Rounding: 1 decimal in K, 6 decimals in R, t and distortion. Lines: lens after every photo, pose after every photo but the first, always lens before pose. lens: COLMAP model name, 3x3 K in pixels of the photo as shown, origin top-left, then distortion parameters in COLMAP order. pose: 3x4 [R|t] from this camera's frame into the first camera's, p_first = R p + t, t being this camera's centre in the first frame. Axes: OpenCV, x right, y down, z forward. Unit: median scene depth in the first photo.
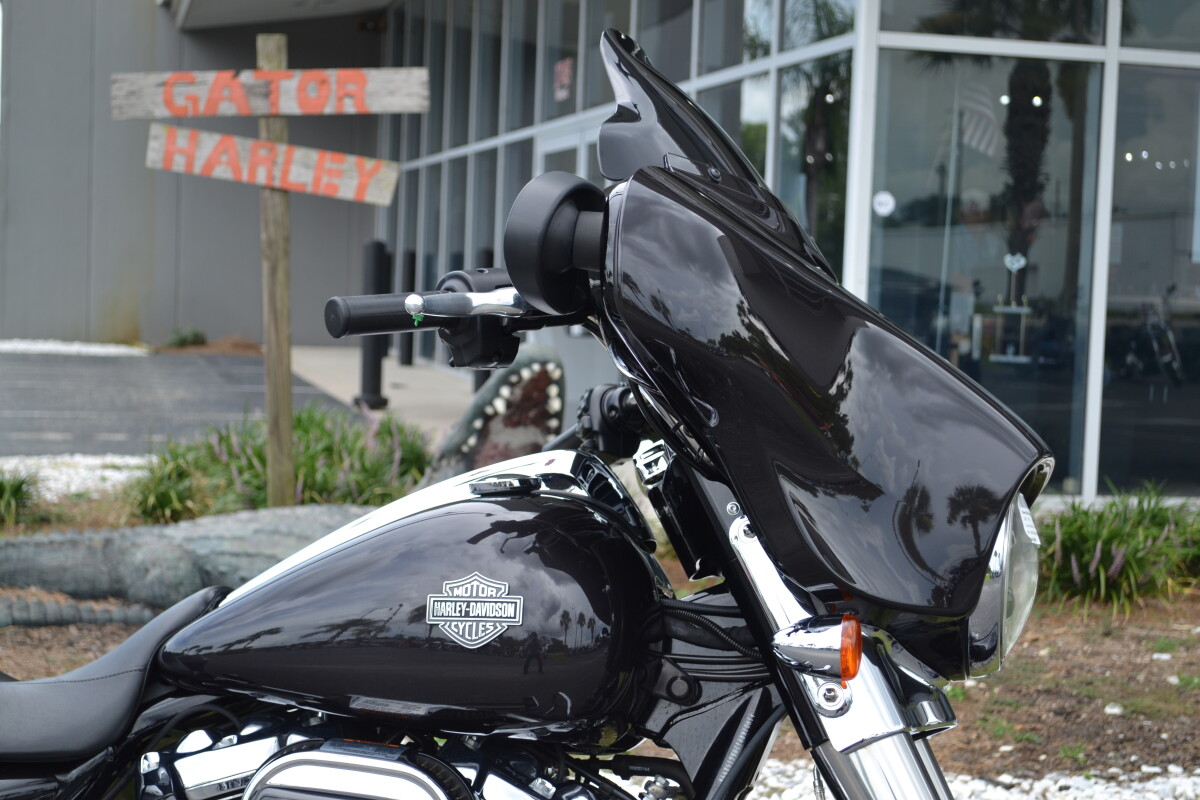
lens RADIAL K [[2130.7, 0, 600.0], [0, 2130.7, 400.0], [0, 0, 1]] dist [-0.006733, 0.246032]
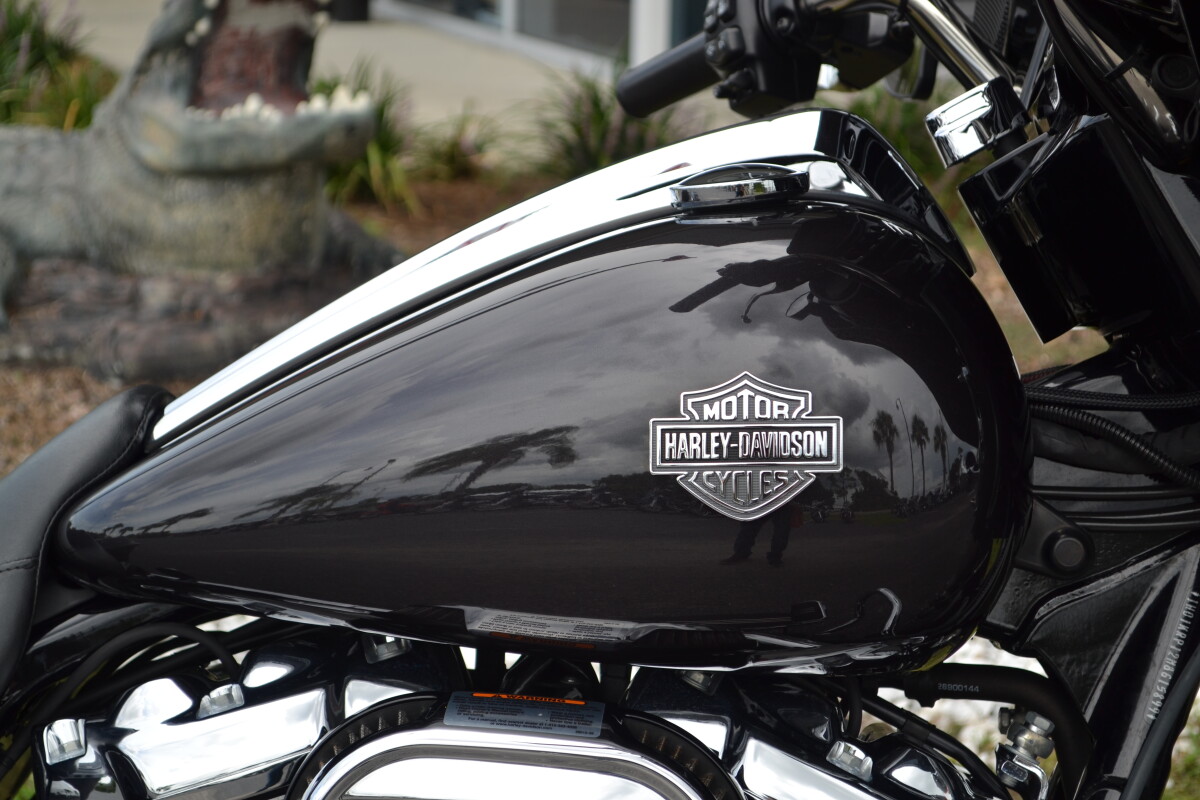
lens RADIAL K [[2760.4, 0, 600.0], [0, 2760.4, 400.0], [0, 0, 1]] dist [-0.040597, 0.593009]
pose [[0.987059, -0.048073, 0.152983, -0.185645], [0.021453, 0.985017, 0.171115, -0.024906], [-0.158917, -0.165619, 0.973302, 0.347983]]
